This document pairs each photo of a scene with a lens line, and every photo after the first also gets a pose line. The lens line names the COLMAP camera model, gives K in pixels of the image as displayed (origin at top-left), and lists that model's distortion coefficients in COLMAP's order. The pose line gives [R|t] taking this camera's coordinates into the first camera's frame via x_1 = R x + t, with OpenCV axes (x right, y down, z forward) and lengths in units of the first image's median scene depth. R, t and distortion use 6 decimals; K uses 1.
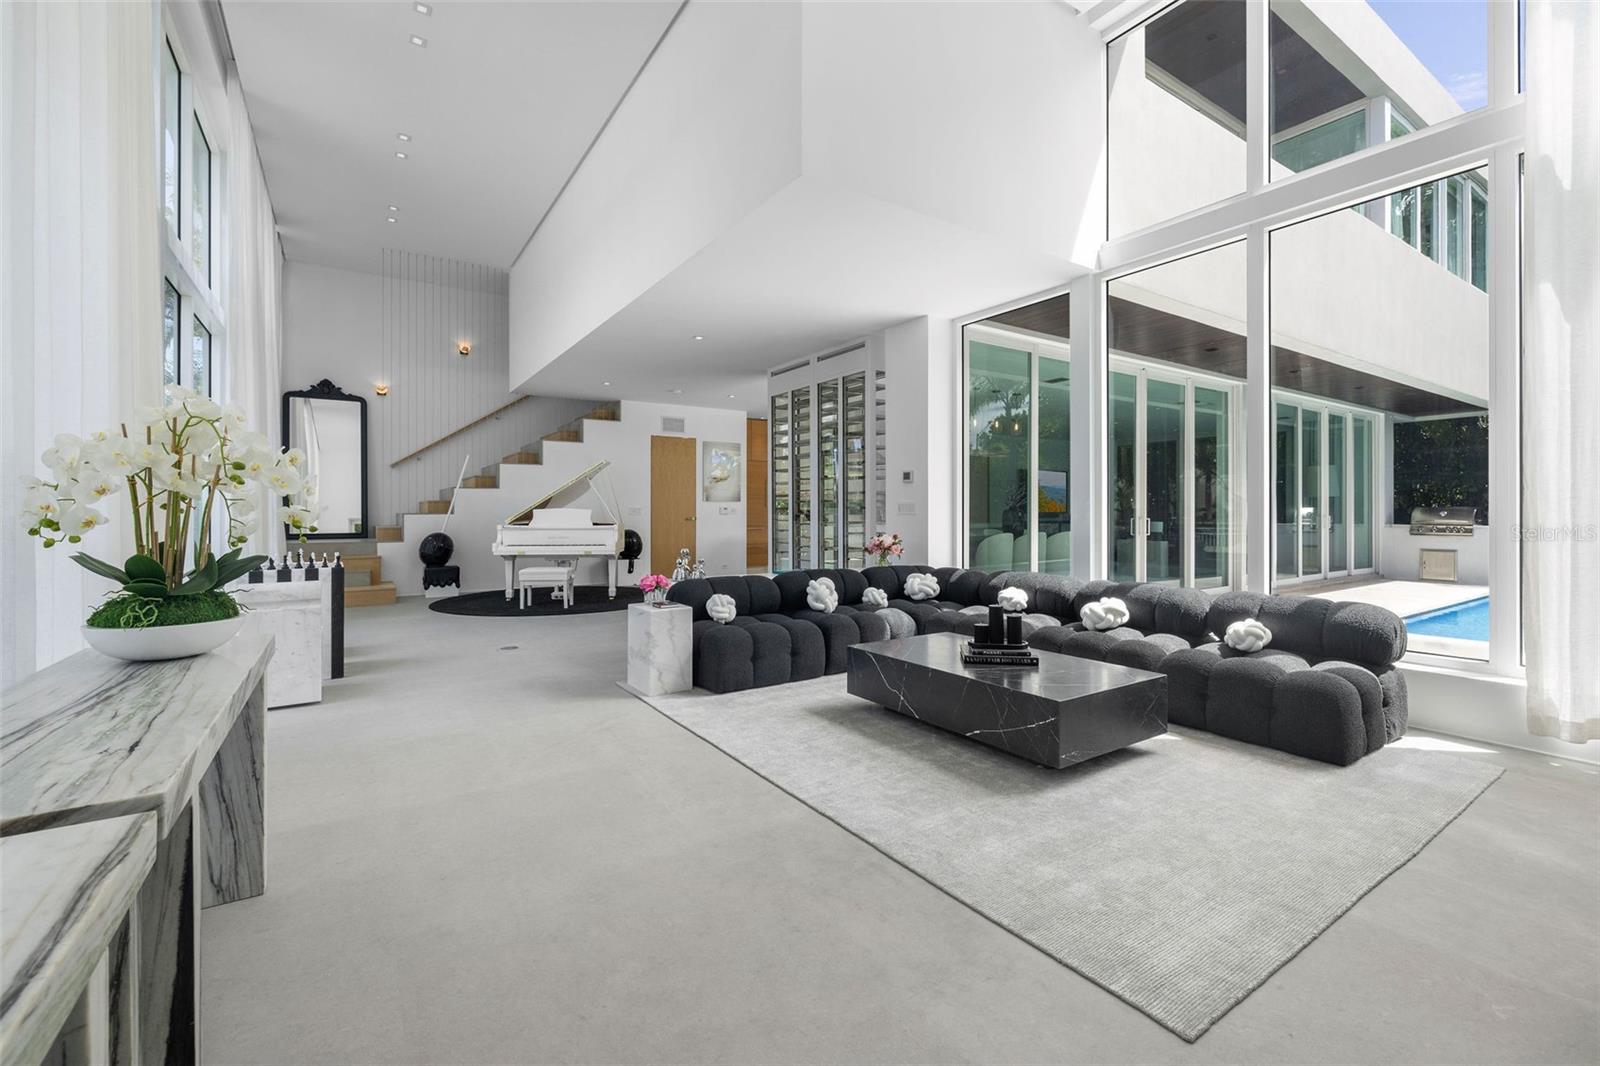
lens RADIAL K [[652.3, 0, 771.0], [0, 652.3, 520.0], [0, 0, 1]] dist [0.001105, 0.000215]
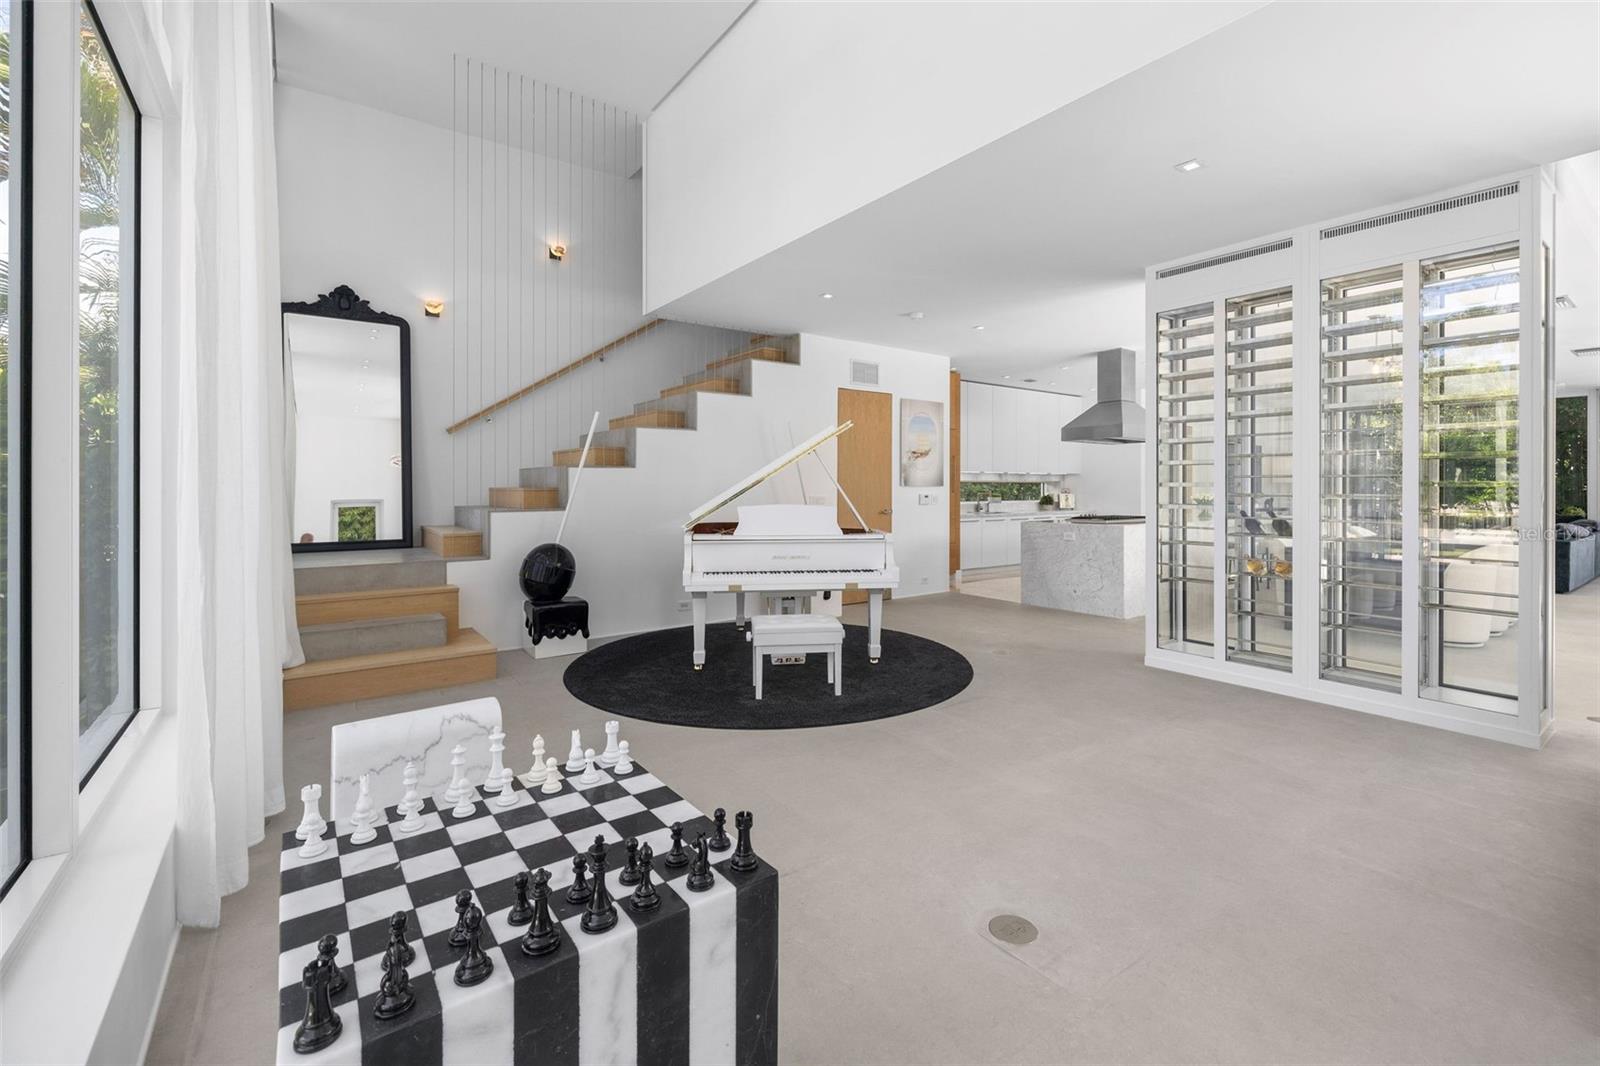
lens RADIAL K [[682.3, 0, 796.3], [0, 682.3, 492.4], [0, 0, 1]] dist [-0.000897, -0.000127]
pose [[0.998450, 0.001296, 0.055641, -0.294492], [-0.000989, 0.999984, -0.005554, -0.021097], [-0.055647, 0.005490, 0.998435, 0.342391]]
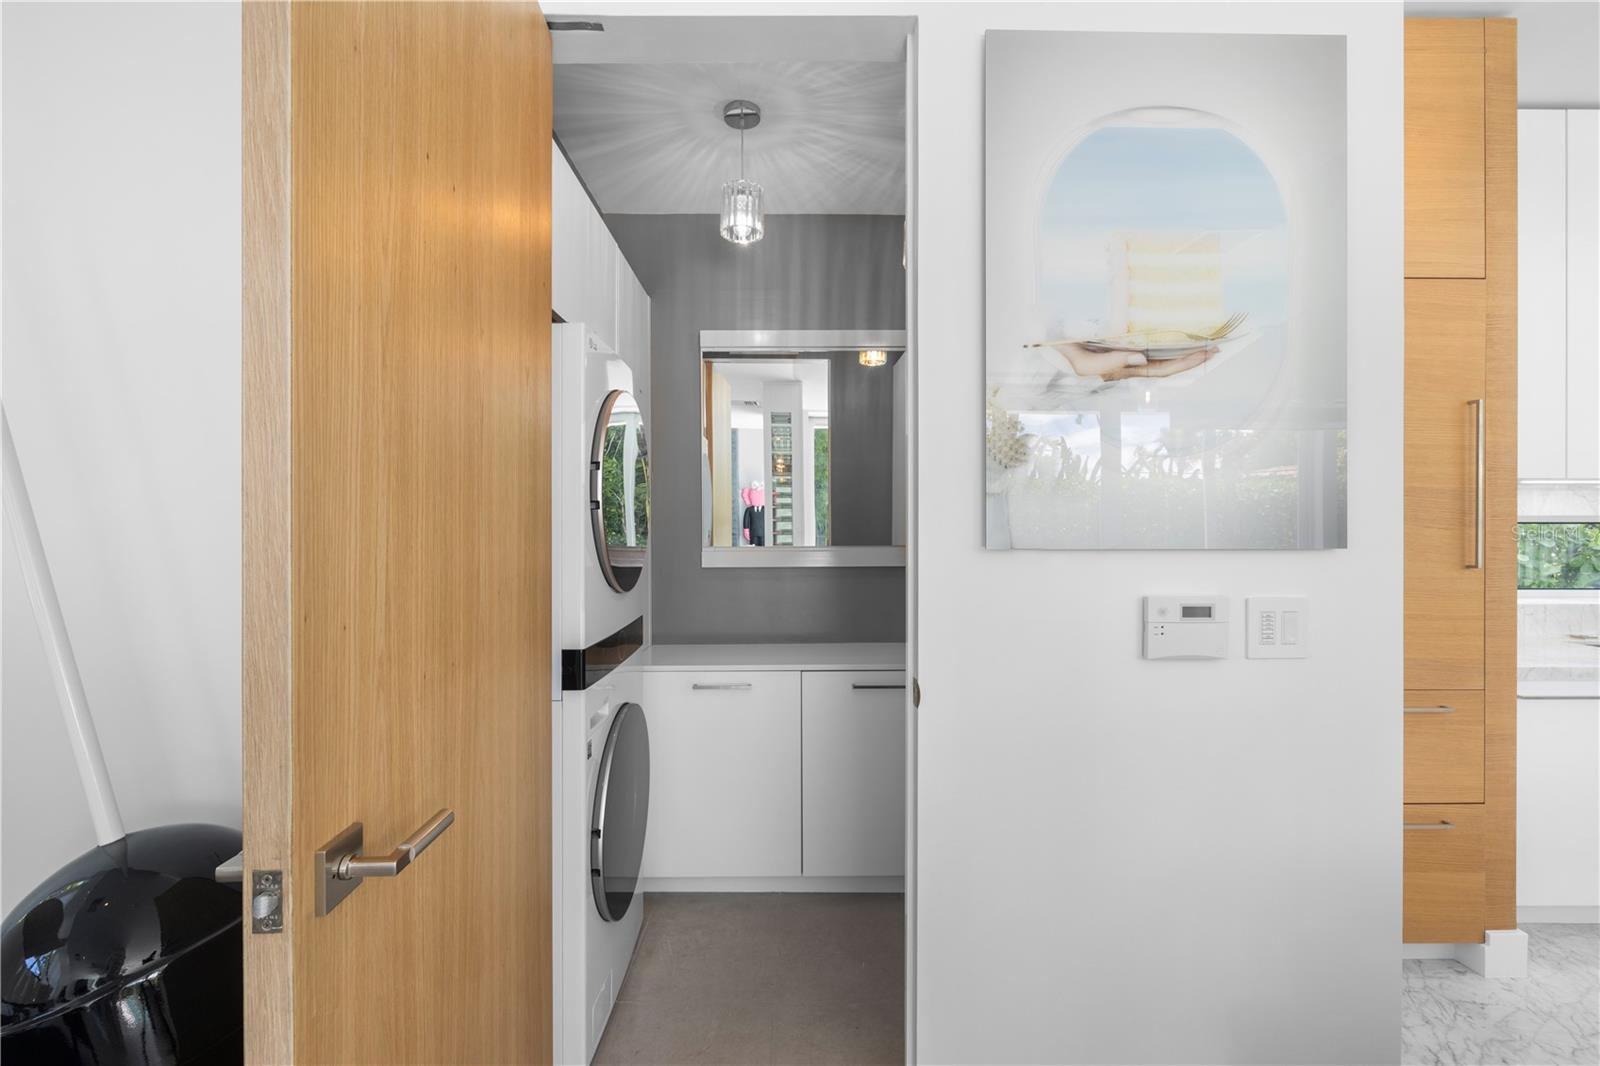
lens RADIAL K [[652.3, 0, 771.0], [0, 652.3, 520.0], [0, 0, 1]] dist [0.001105, 0.000215]
pose [[0.843547, 0.000875, -0.537055, -0.085249], [-0.011218, 0.999809, -0.015992, -0.036677], [0.536938, 0.019514, 0.843396, 1.029007]]
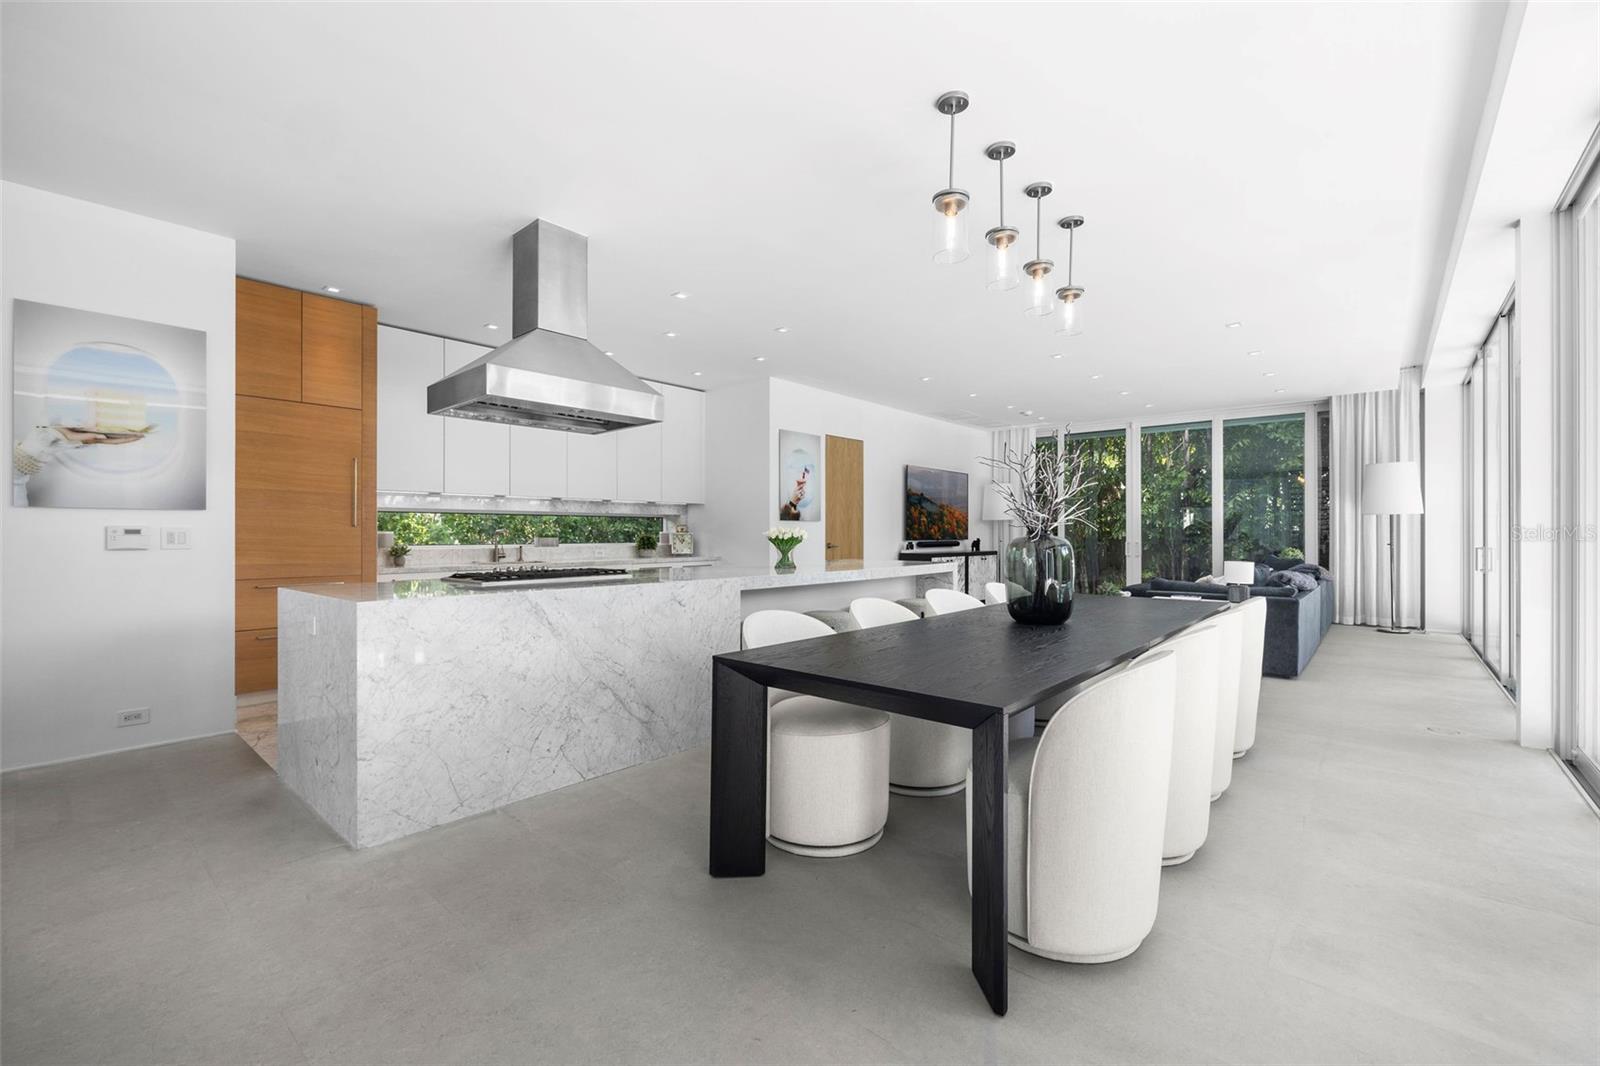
lens RADIAL K [[662.9, 0, 785.1], [0, 662.9, 531.6], [0, 0, 1]] dist [-0.008865, -0.000024]
pose [[0.964307, 0.001986, 0.264779, 0.175347], [0.002524, 0.999858, -0.016691, -0.013565], [-0.264775, 0.016763, 0.964165, 0.734001]]
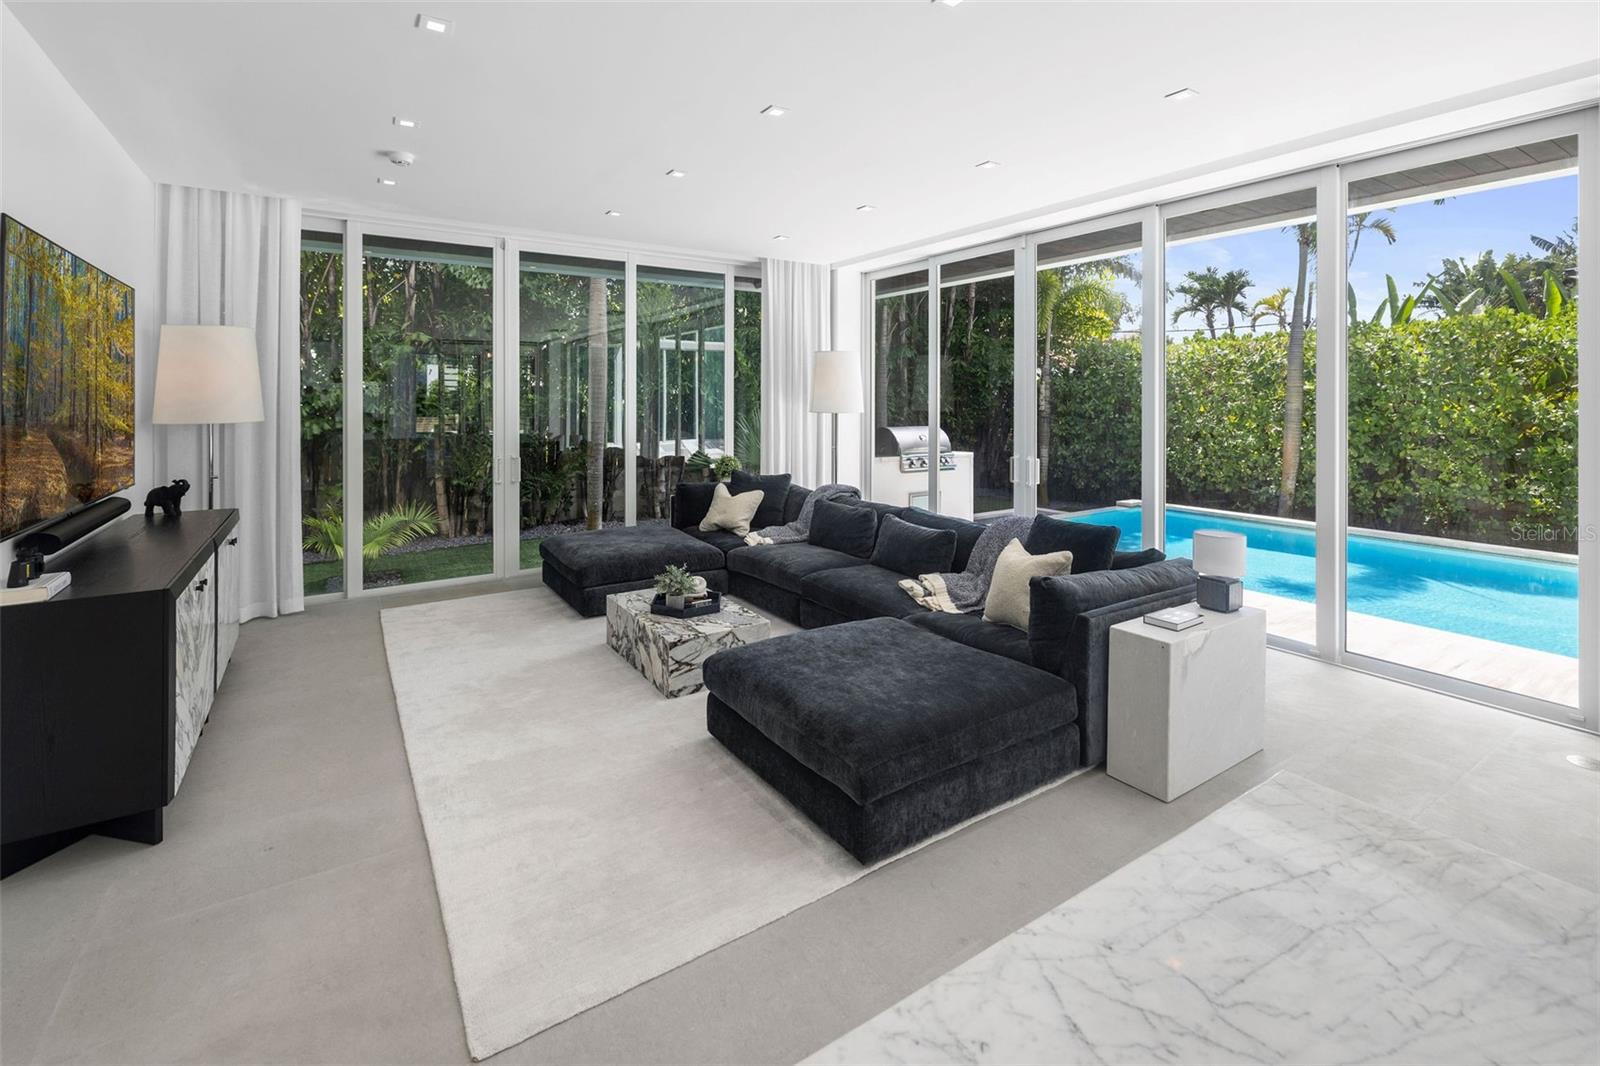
lens RADIAL K [[720.2, 0, 792.1], [0, 720.2, 400.8], [0, 0, 1]] dist [-0.000044, -0.000017]
pose [[-0.001442, -0.001839, 0.999997, 0.366785], [0.014894, 0.999887, 0.001860, -0.061607], [-0.999888, 0.014897, -0.001415, 1.368439]]
